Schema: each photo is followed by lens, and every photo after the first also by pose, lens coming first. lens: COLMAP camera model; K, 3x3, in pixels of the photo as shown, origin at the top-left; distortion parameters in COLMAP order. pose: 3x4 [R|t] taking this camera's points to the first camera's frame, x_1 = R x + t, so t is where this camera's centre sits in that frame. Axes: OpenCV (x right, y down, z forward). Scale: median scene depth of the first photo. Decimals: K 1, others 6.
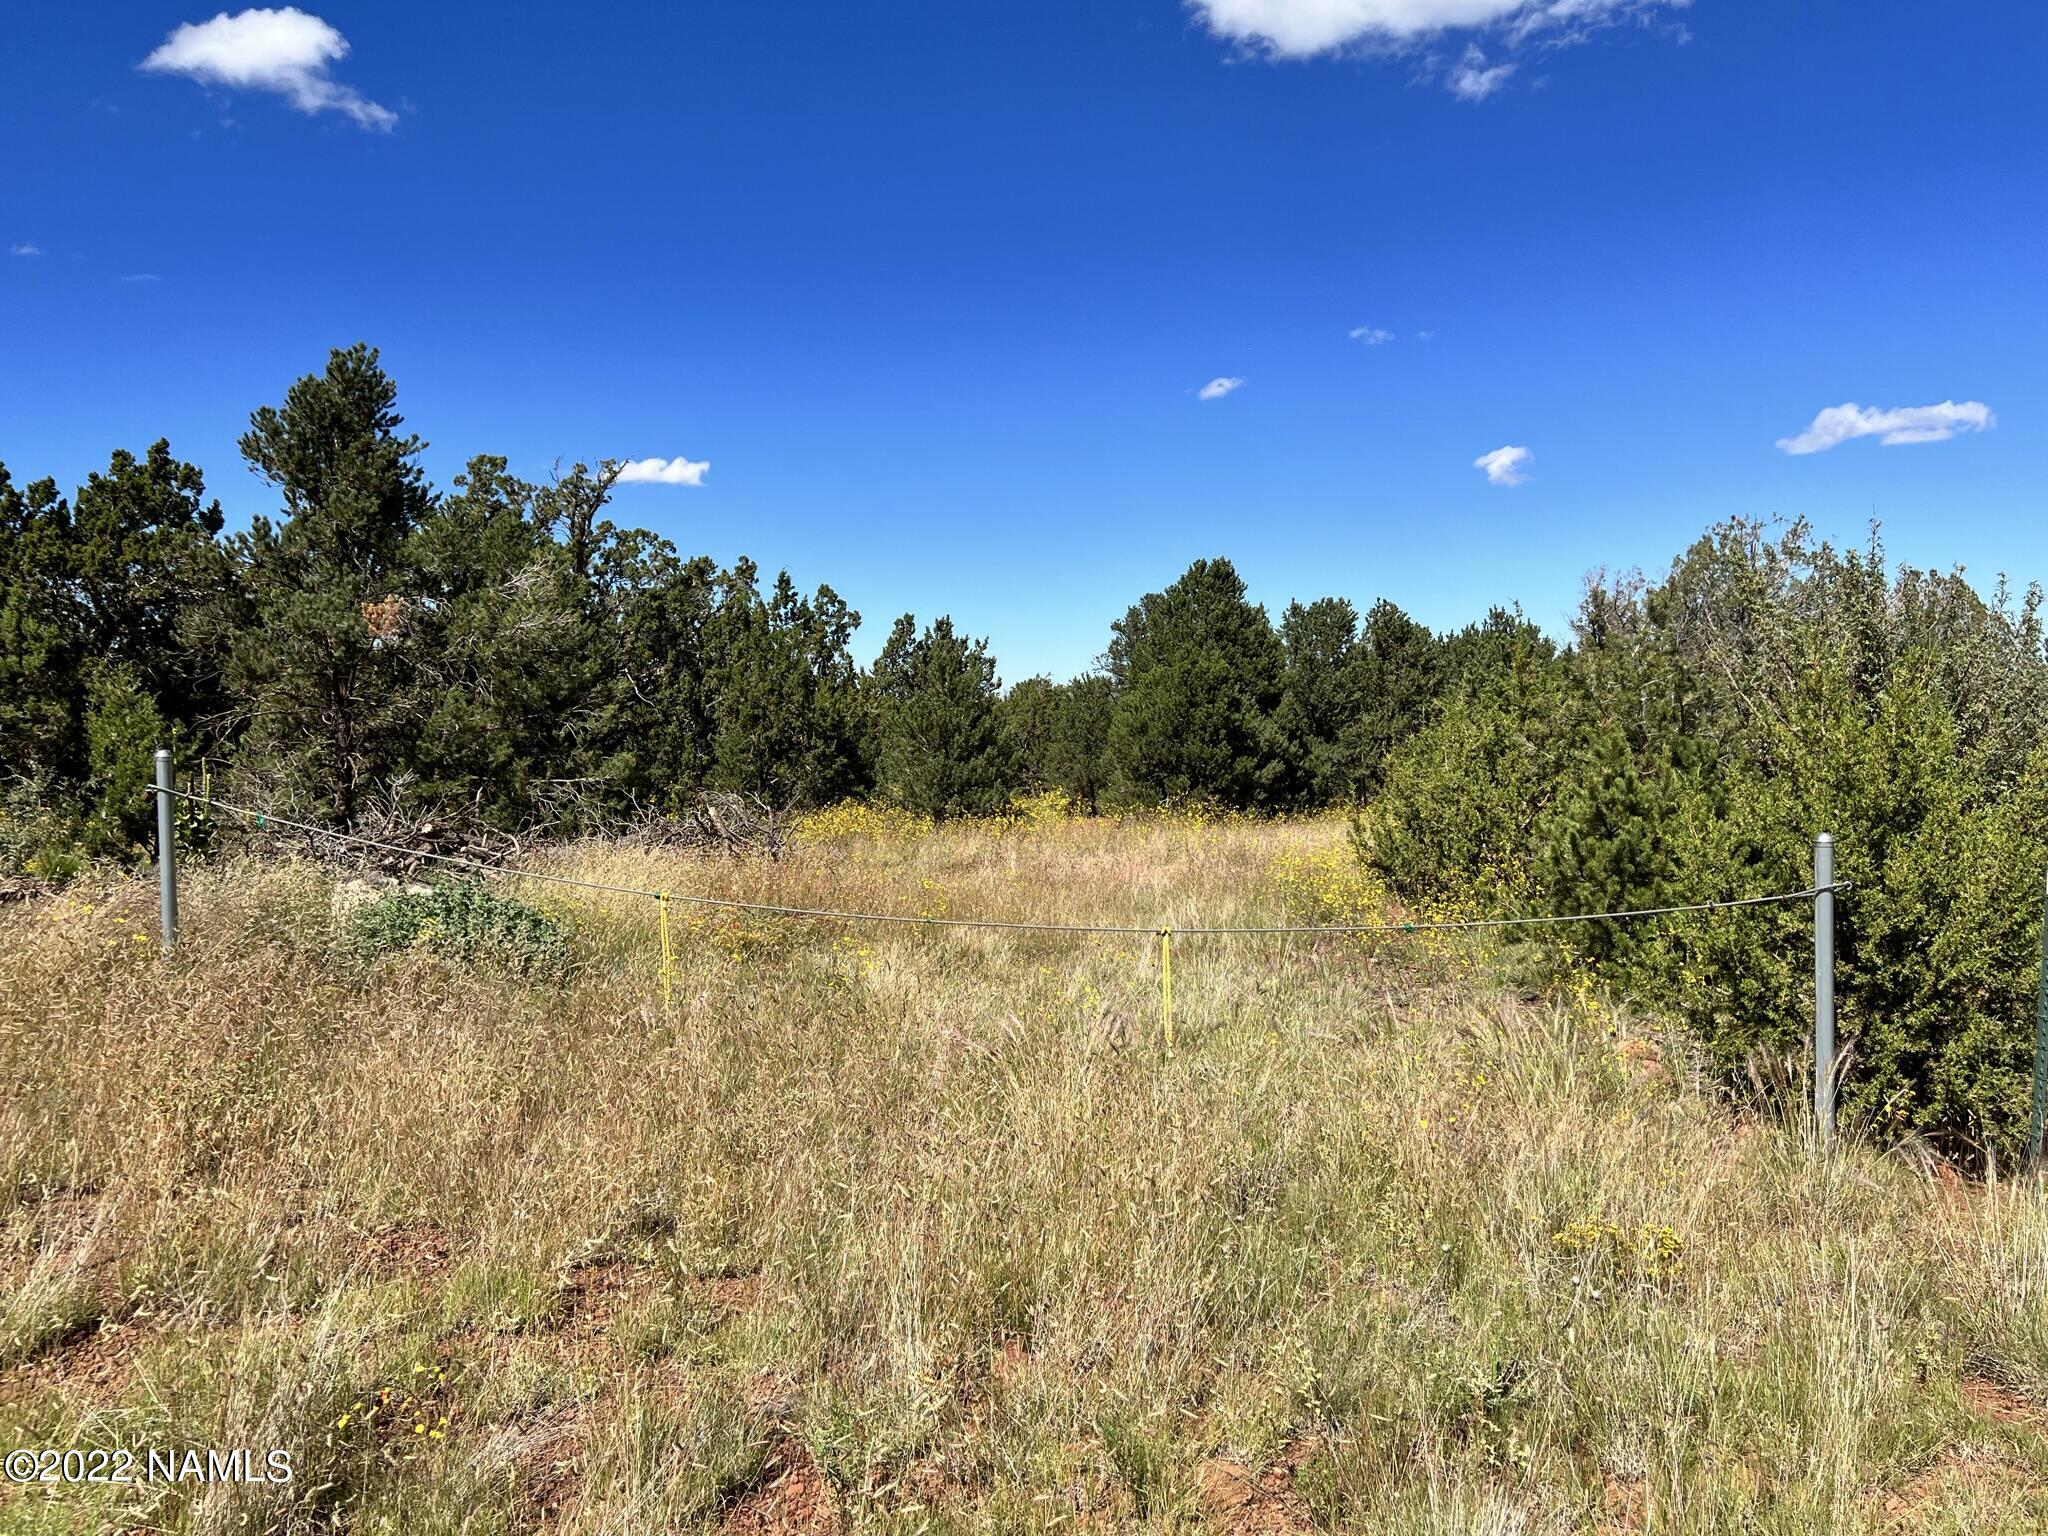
lens RADIAL K [[1552.0, 0, 1024.5], [0, 1552.0, 766.0], [0, 0, 1]] dist [0.000790, 0.000056]
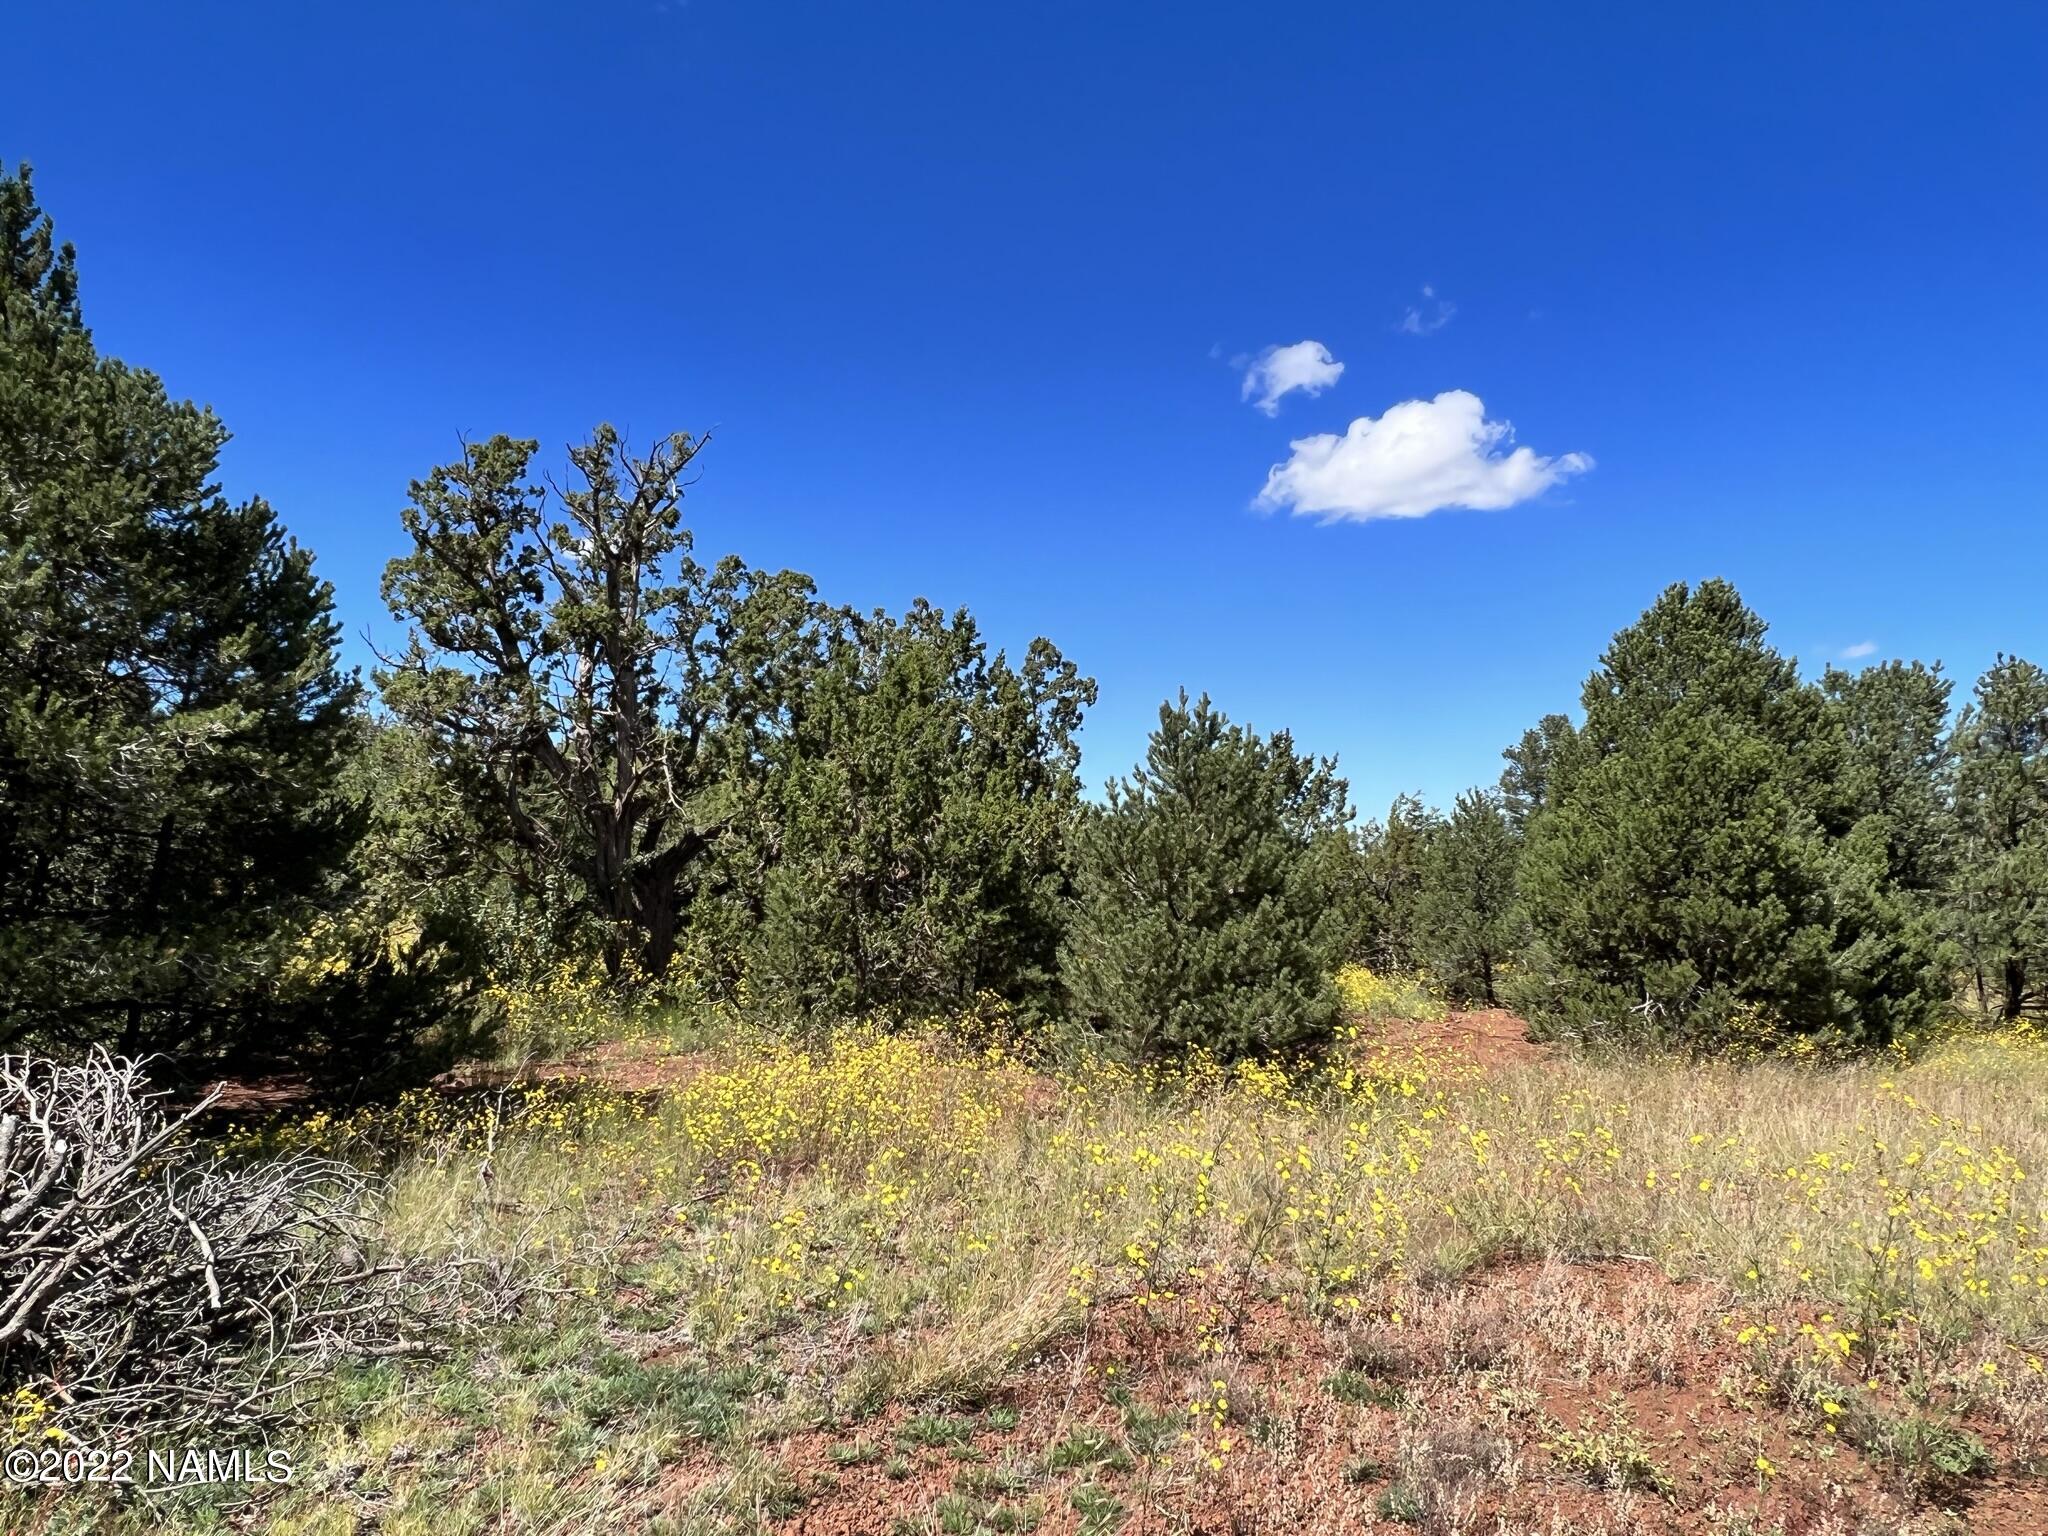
lens RADIAL K [[1303.0, 0, 1018.7], [0, 1303.0, 769.2], [0, 0, 1]] dist [-0.001950, -0.000233]
pose [[0.957159, -0.010219, -0.289381, 0.017761], [-0.020704, 0.994404, -0.103595, -0.007253], [0.288820, 0.105148, 0.951592, 0.500564]]
